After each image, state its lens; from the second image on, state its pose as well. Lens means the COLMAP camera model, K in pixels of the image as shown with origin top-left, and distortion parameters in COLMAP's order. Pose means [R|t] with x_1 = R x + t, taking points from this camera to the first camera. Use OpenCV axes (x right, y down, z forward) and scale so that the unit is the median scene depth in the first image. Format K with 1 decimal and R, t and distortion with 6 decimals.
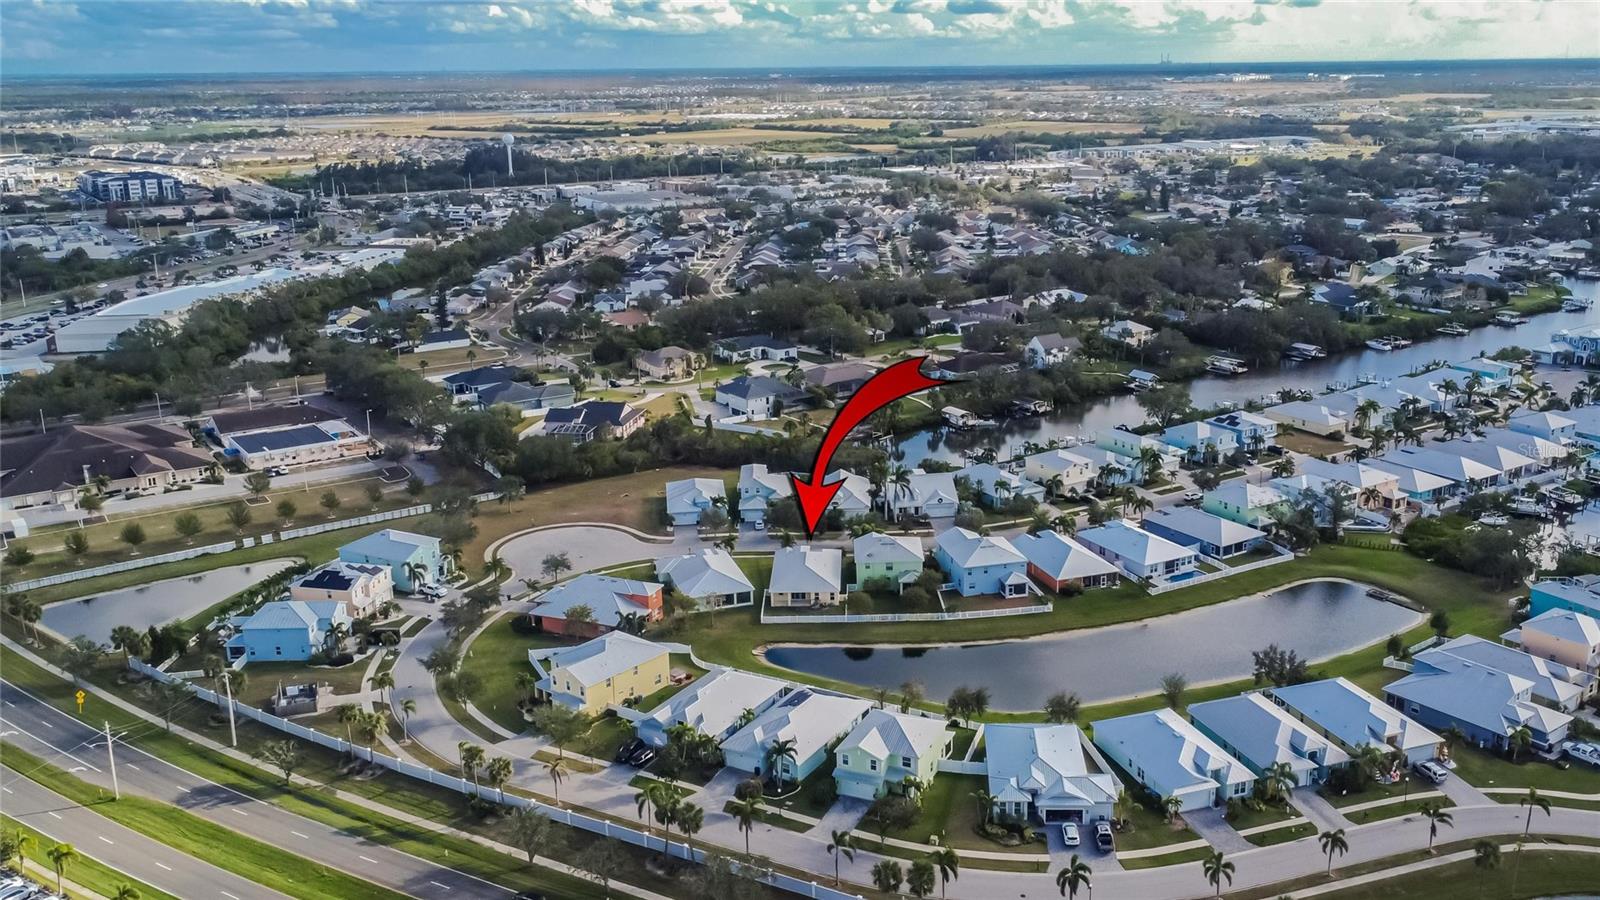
lens RADIAL K [[1255.6, 0, 852.9], [0, 1255.6, 451.5], [0, 0, 1]] dist [0.020985, 0.001201]
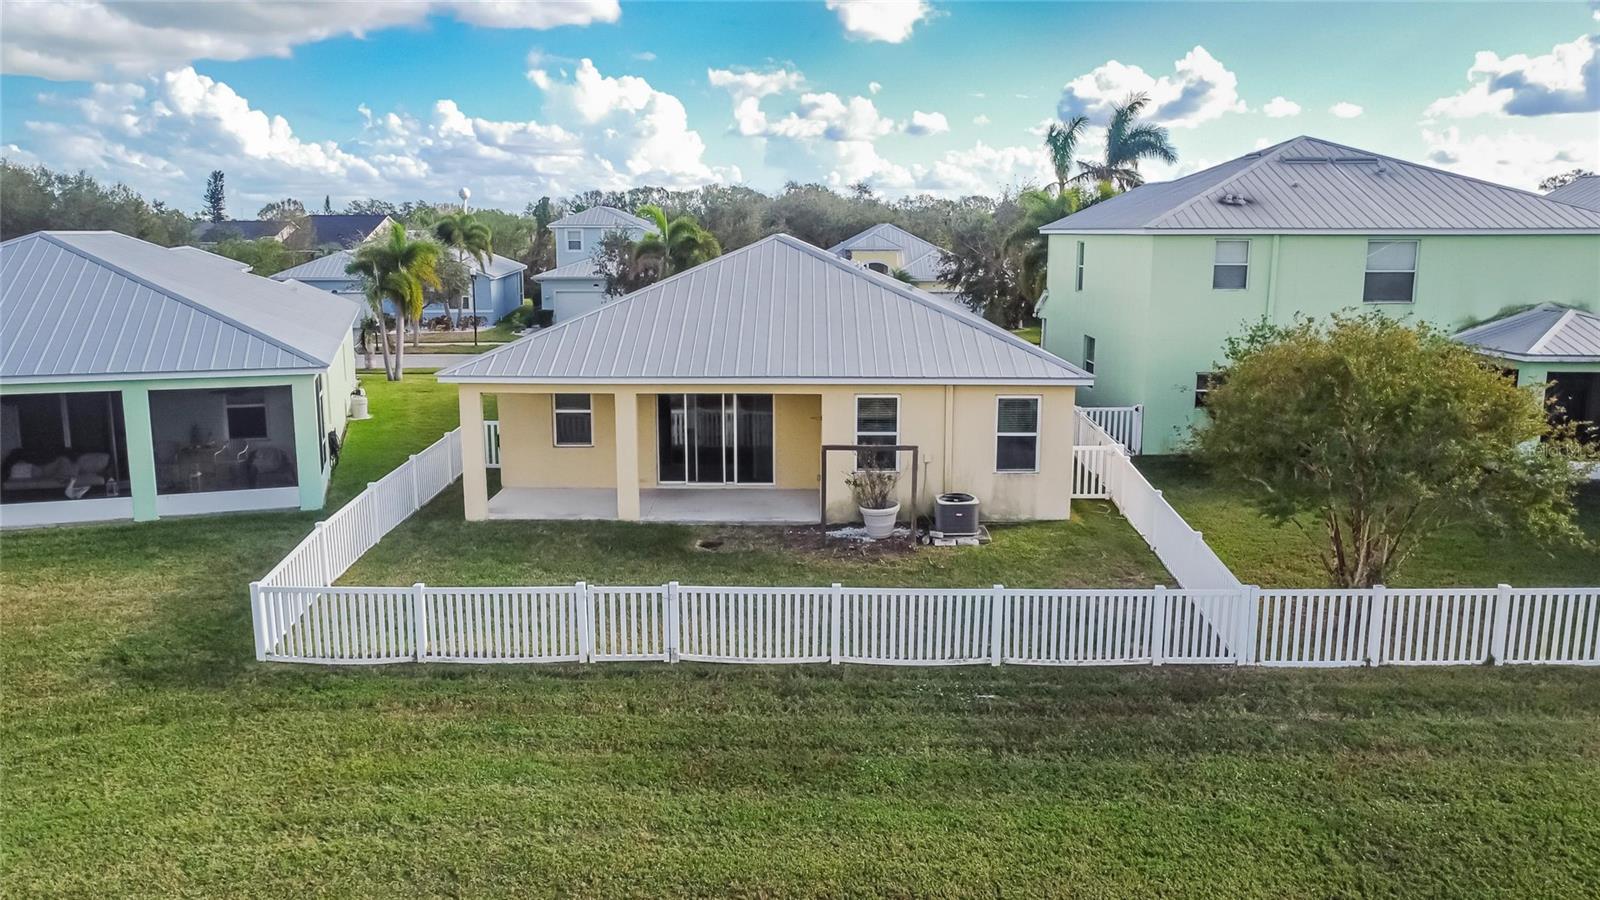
lens RADIAL K [[1198.0, 0, 805.7], [0, 1198.0, 439.4], [0, 0, 1]] dist [0.012664, 0.001173]
pose [[0.999846, 0.017340, -0.002718, -0.025307], [-0.017520, 0.995324, -0.094993, 0.092088], [0.001058, 0.095026, 0.995474, 0.654628]]
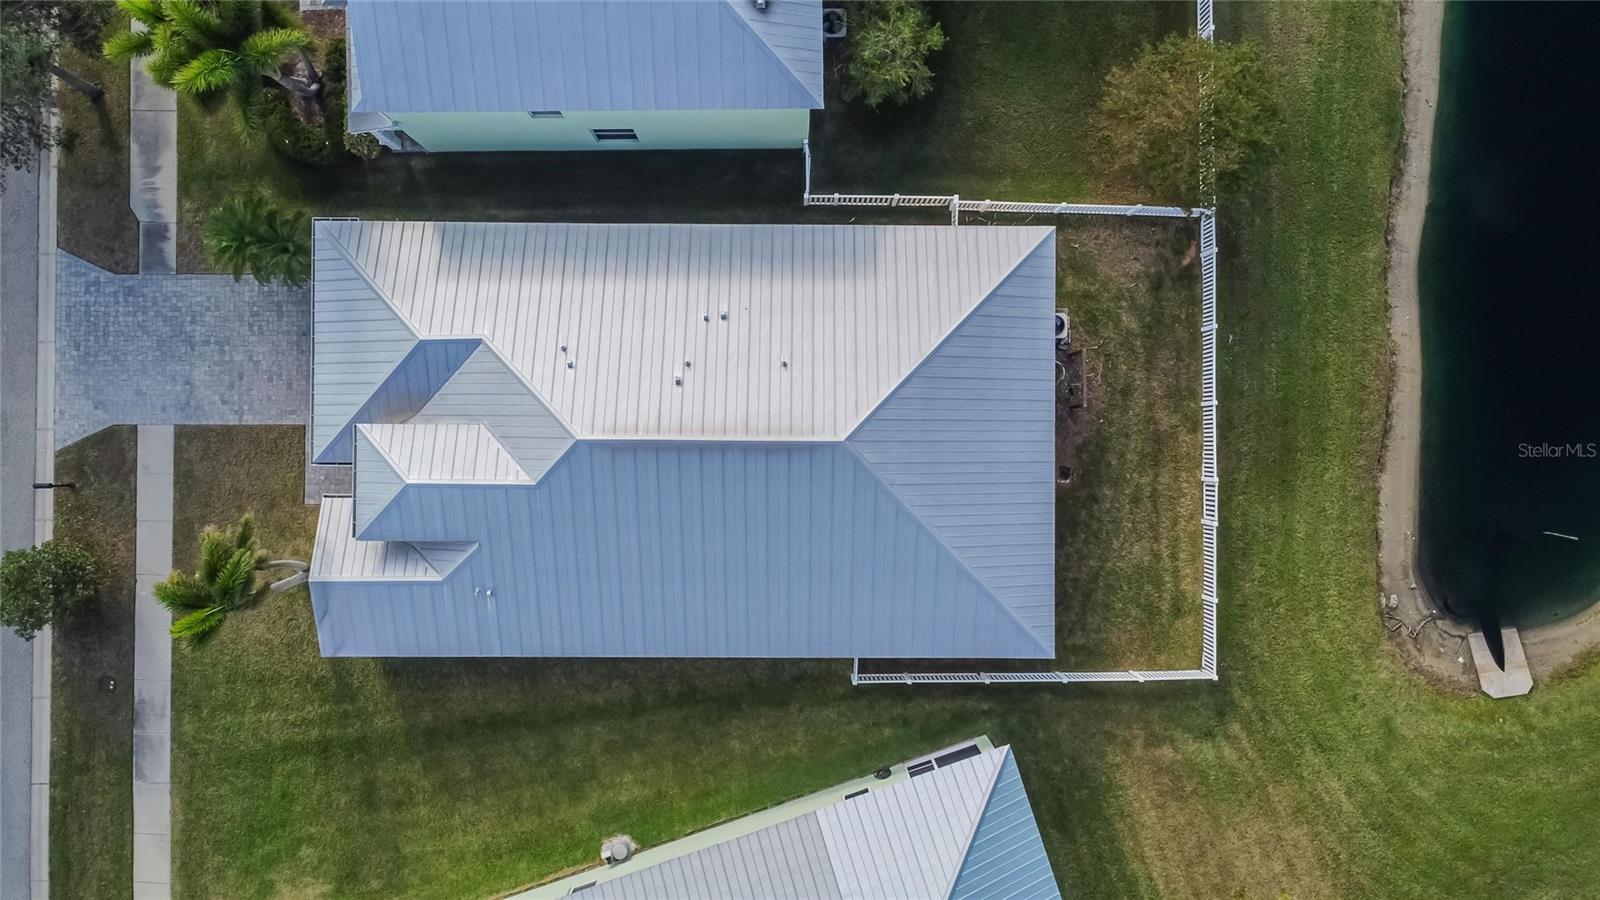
lens RADIAL K [[1198.0, 0, 805.7], [0, 1198.0, 439.4], [0, 0, 1]] dist [0.012664, 0.001173]
pose [[0.004317, -0.999770, 0.021007, -0.030356], [0.257862, 0.021410, 0.965944, -0.036218], [-0.966172, 0.001247, 0.257896, 0.722175]]
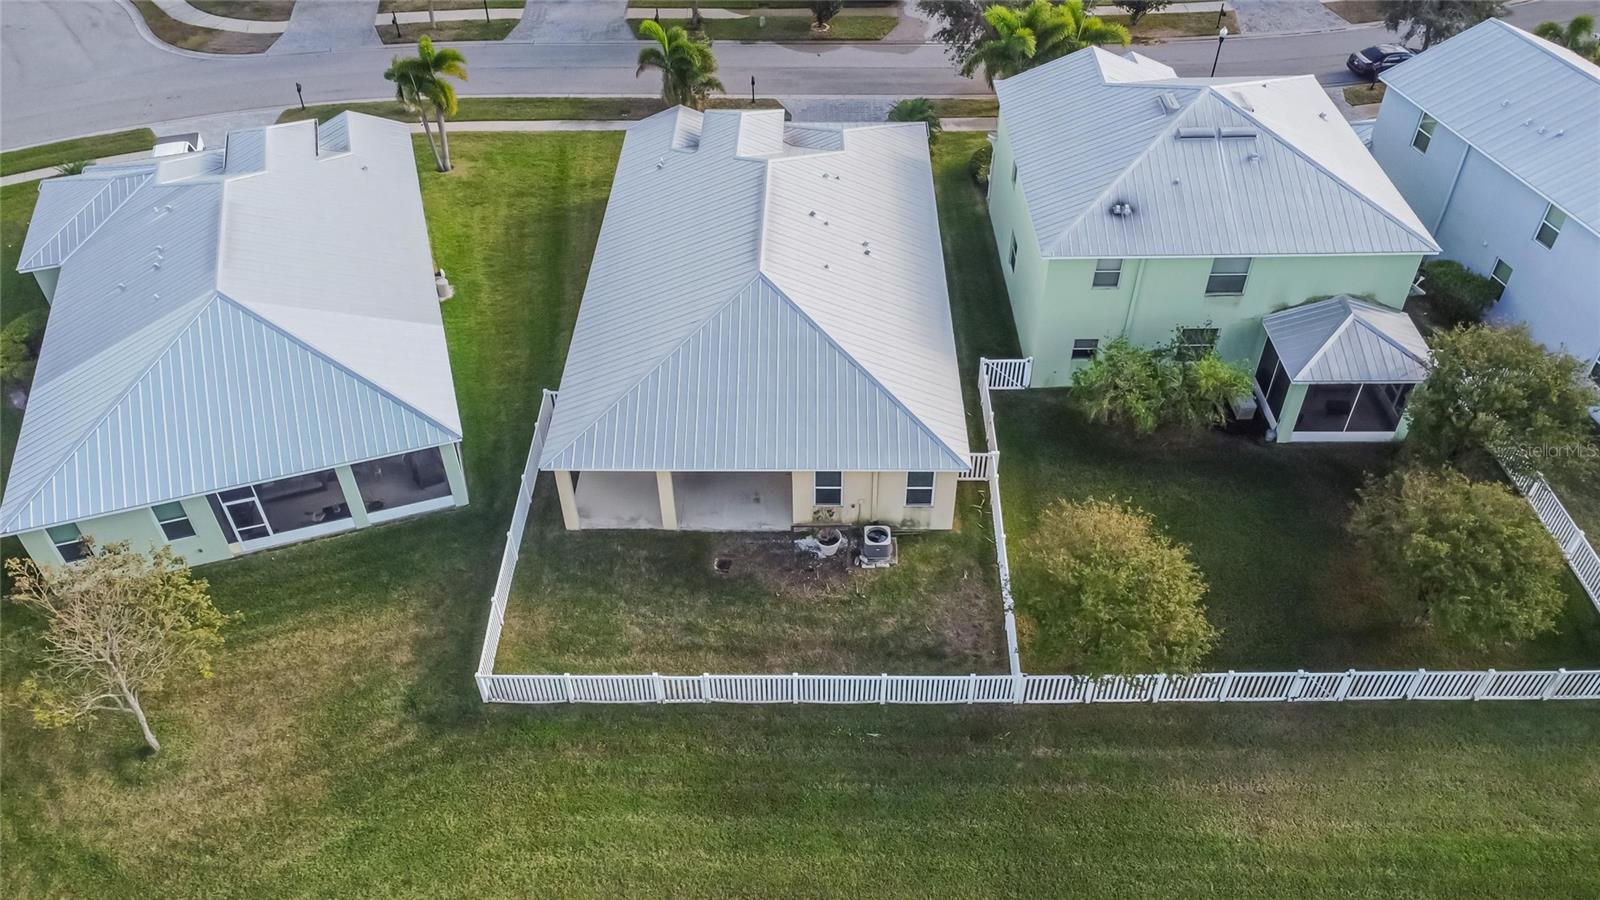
lens RADIAL K [[1198.0, 0, 805.7], [0, 1198.0, 439.4], [0, 0, 1]] dist [0.012664, 0.001173]
pose [[0.999908, 0.013326, -0.002713, -0.022922], [-0.010736, 0.895942, 0.444041, 0.027720], [0.008348, -0.443971, 0.896002, 0.627462]]
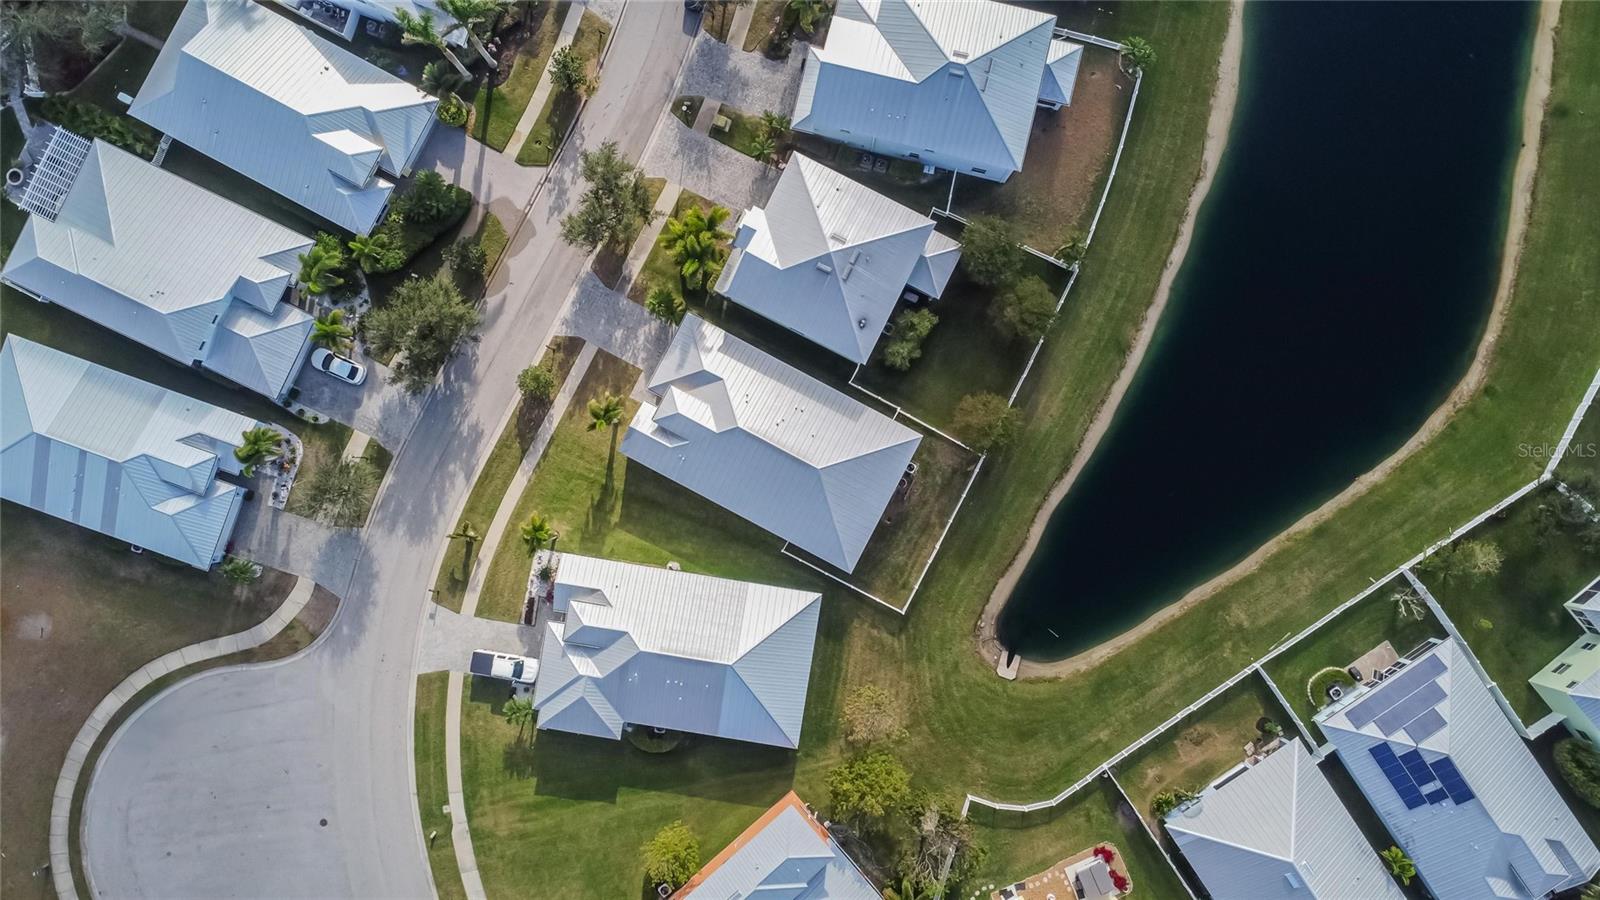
lens RADIAL K [[1198.0, 0, 805.7], [0, 1198.0, 439.4], [0, 0, 1]] dist [0.012664, 0.001173]
pose [[0.465728, -0.884219, 0.035417, -0.034080], [0.218523, 0.153697, 0.963652, -0.233210], [-0.857523, -0.441060, 0.264803, 0.670689]]
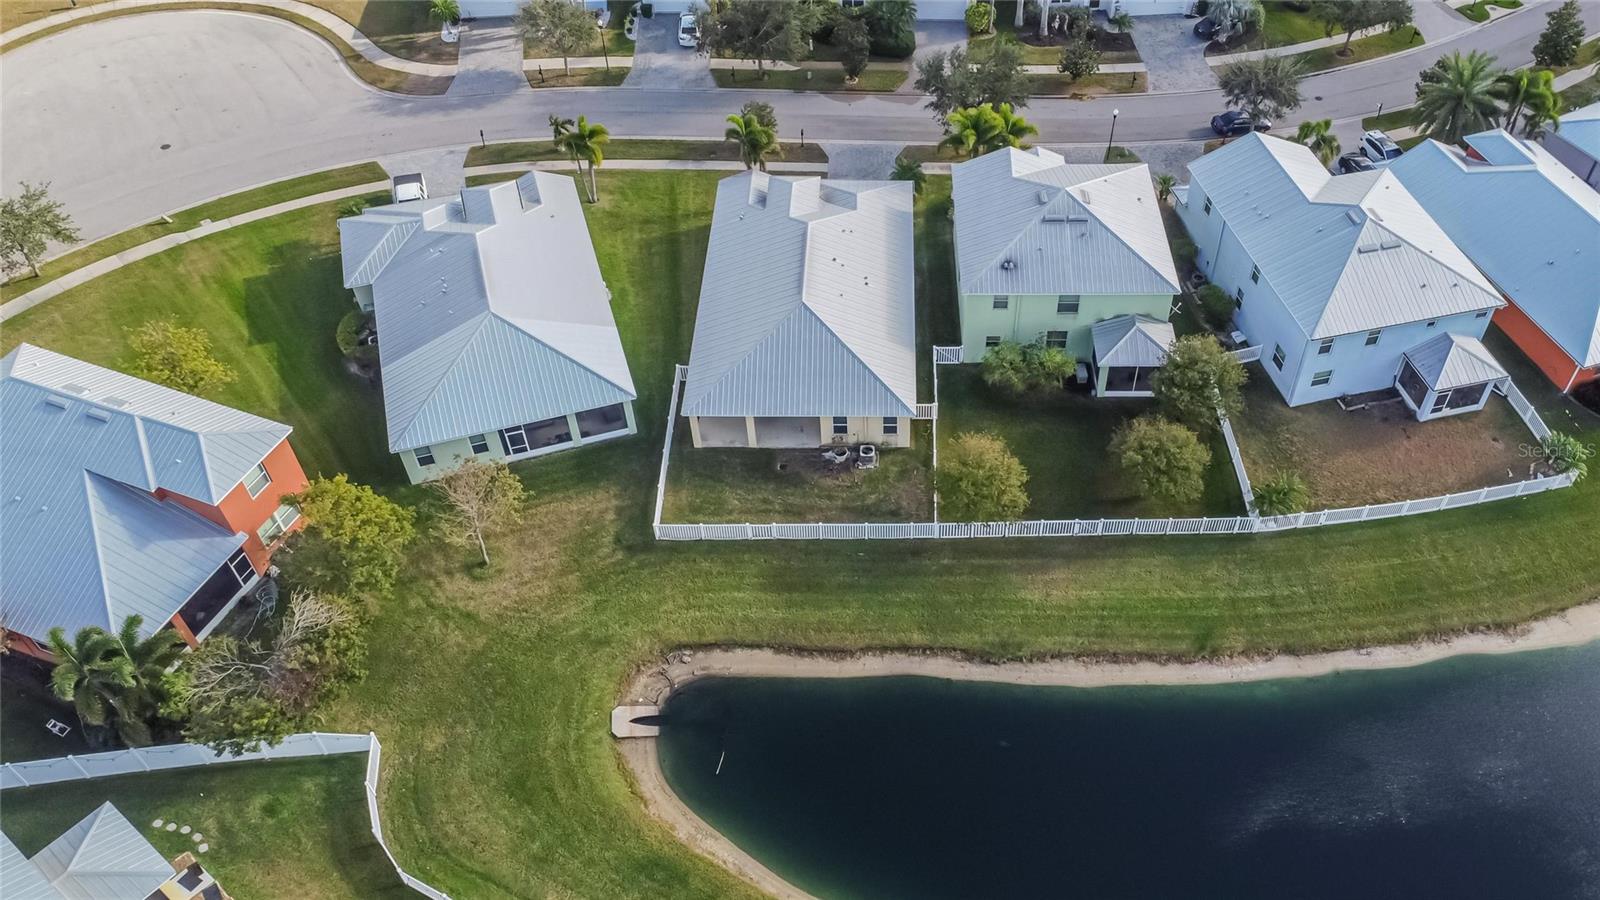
lens RADIAL K [[1255.2, 0, 968.8], [0, 1255.2, 448.7], [0, 0, 1]] dist [0.003828, 0.012520]
pose [[0.997318, 0.011417, 0.072299, -0.014131], [-0.047965, 0.848059, 0.527727, -0.032670], [-0.055289, -0.529779, 0.846332, 0.535816]]
